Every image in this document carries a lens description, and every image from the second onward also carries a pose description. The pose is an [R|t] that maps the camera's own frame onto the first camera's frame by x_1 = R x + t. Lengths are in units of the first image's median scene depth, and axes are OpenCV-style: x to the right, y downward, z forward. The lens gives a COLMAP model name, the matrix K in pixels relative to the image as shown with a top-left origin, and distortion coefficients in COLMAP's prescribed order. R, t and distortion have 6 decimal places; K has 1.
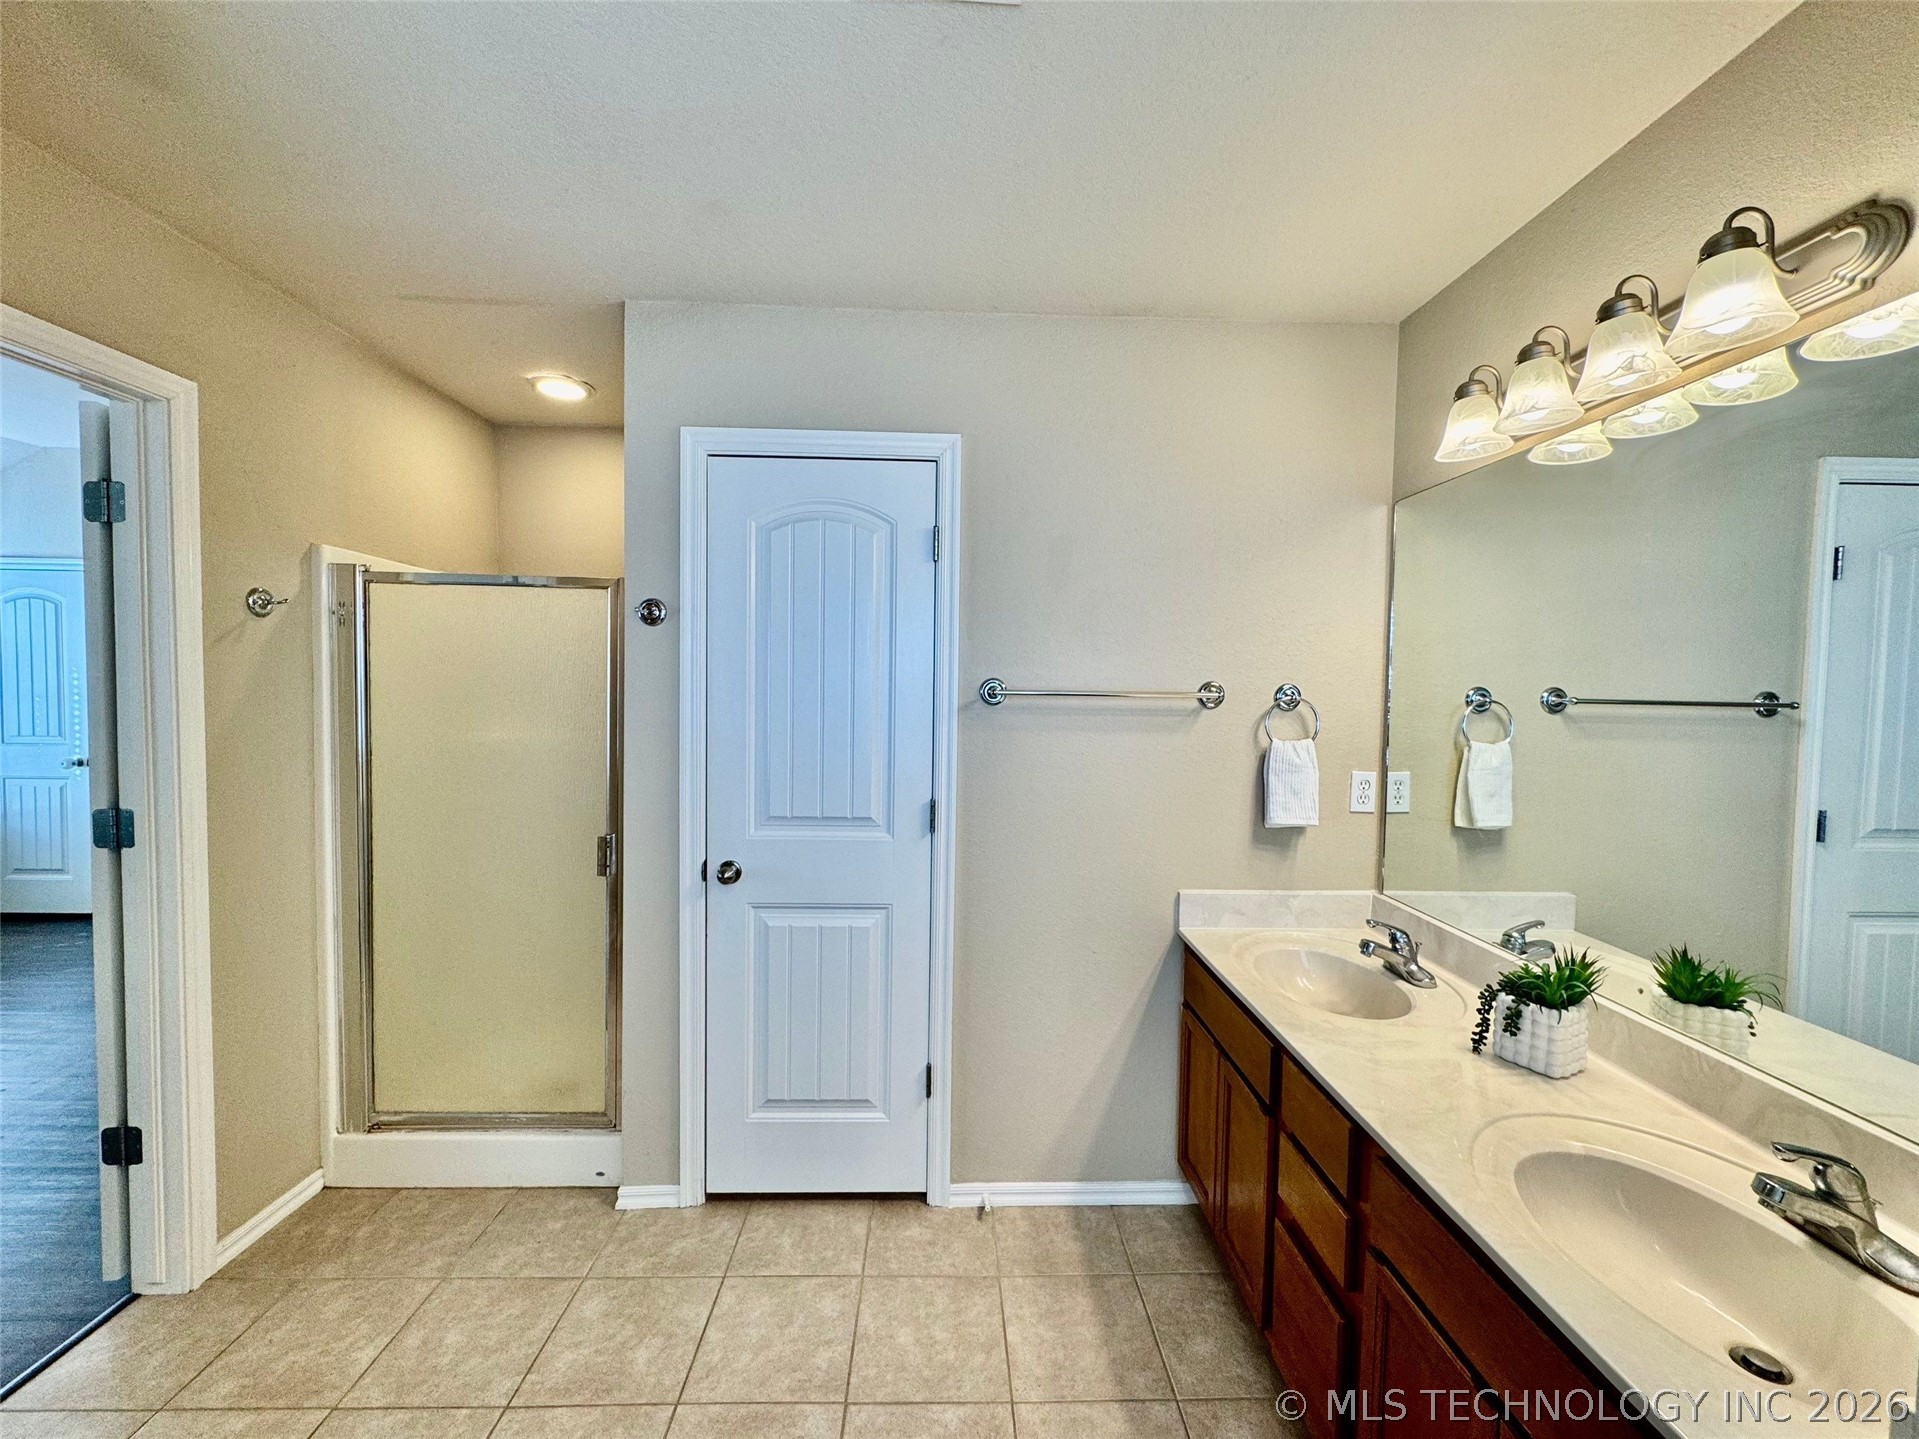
lens RADIAL K [[765.2, 0, 962.0], [0, 765.2, 716.0], [0, 0, 1]] dist [-0.002515, 0.000697]
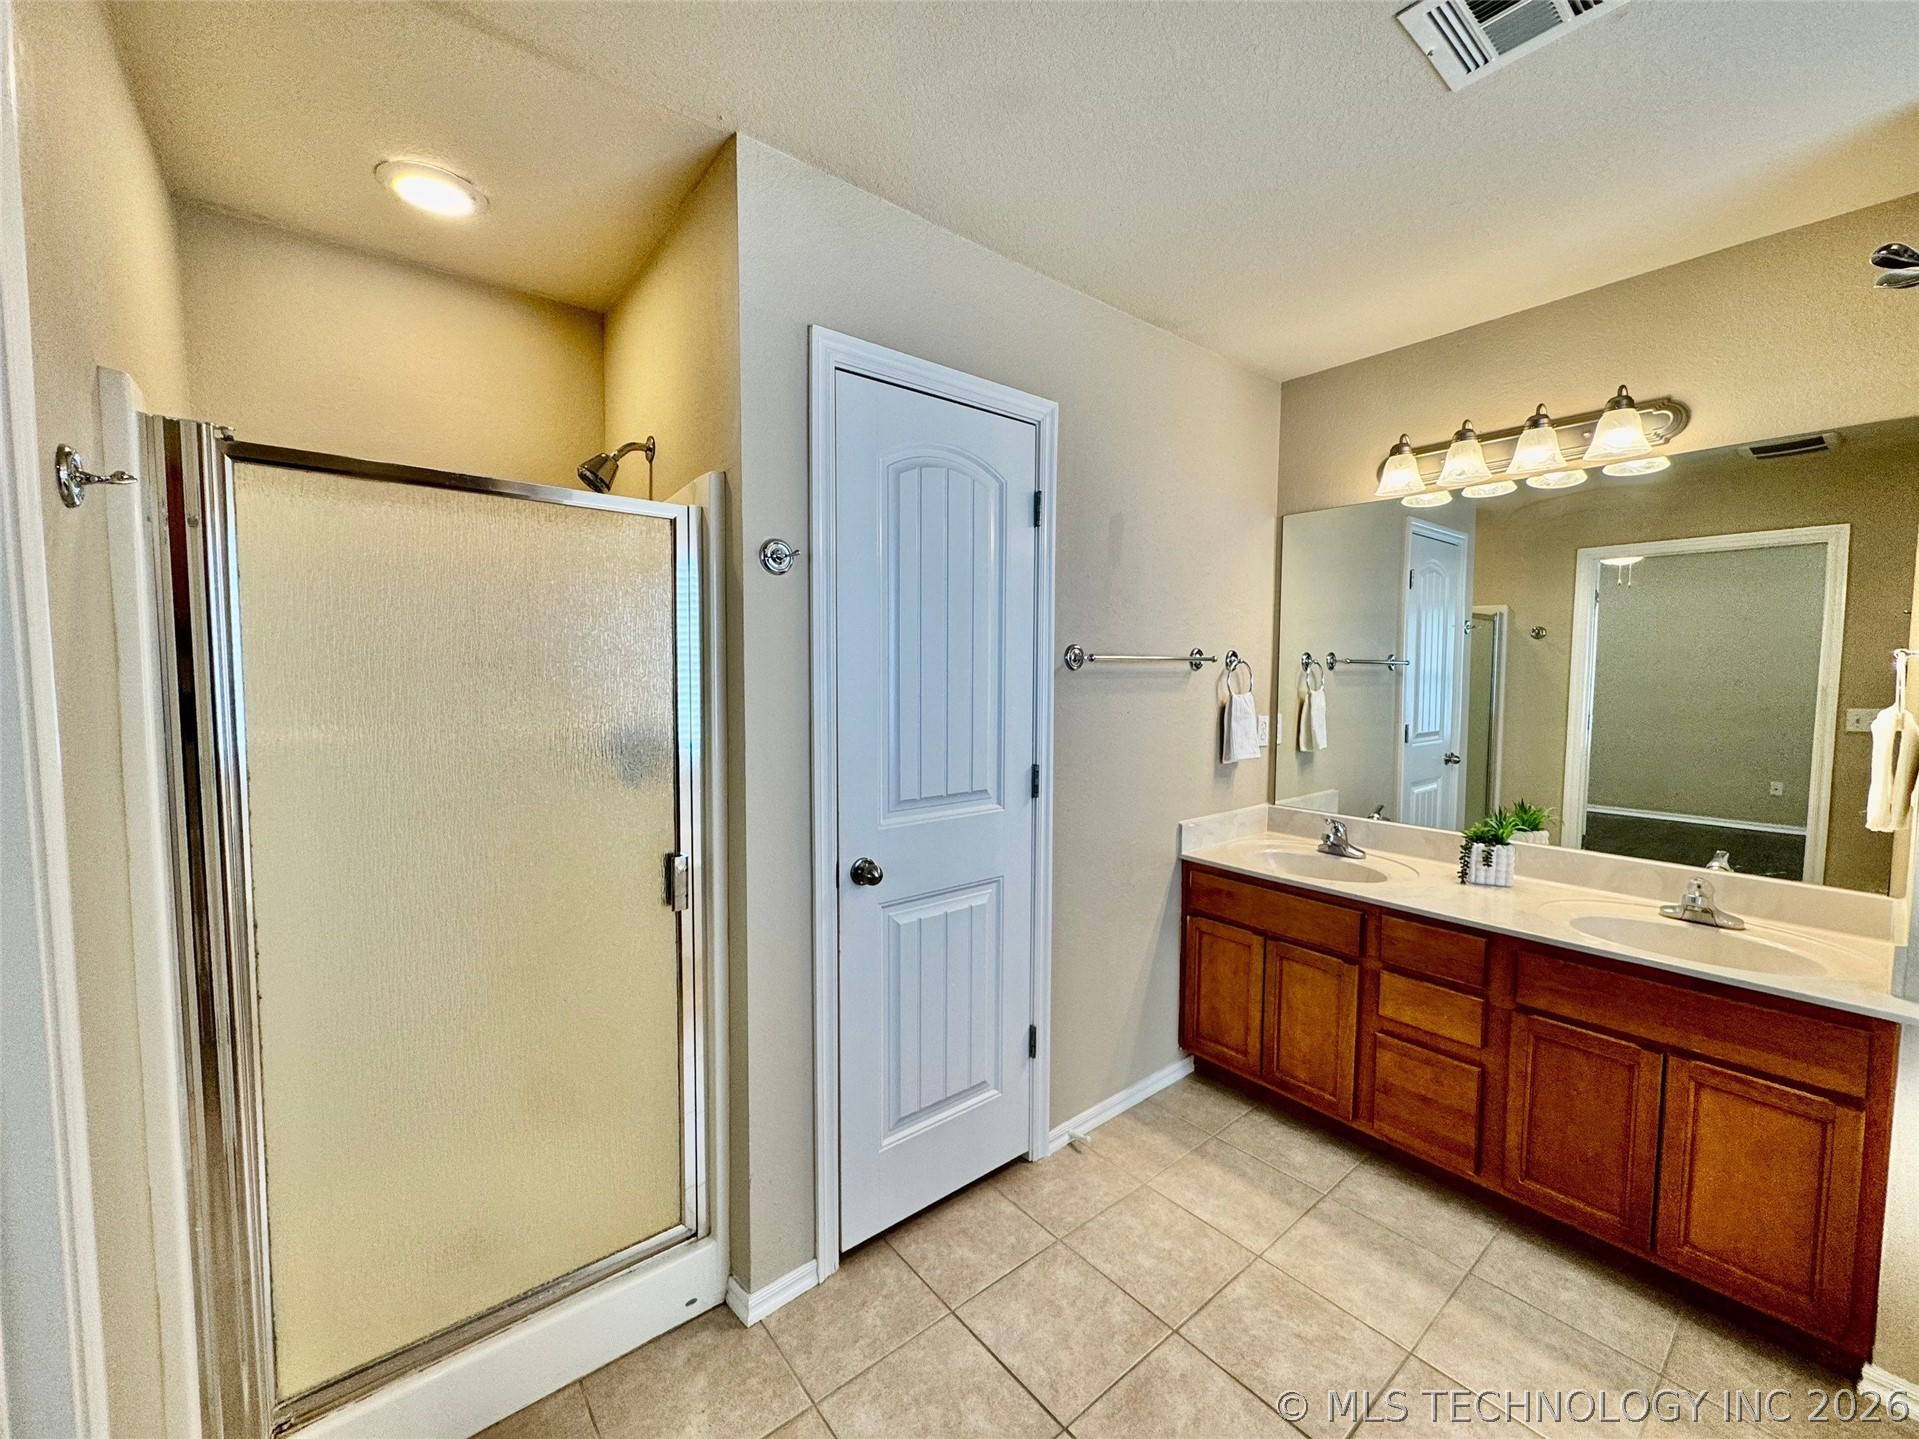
lens RADIAL K [[765.2, 0, 962.0], [0, 765.2, 716.0], [0, 0, 1]] dist [-0.002515, 0.000697]
pose [[0.793013, -0.051353, 0.607036, -0.720414], [0.030866, 0.998548, 0.044151, -0.002365], [-0.608422, -0.016276, 0.793447, 0.261548]]
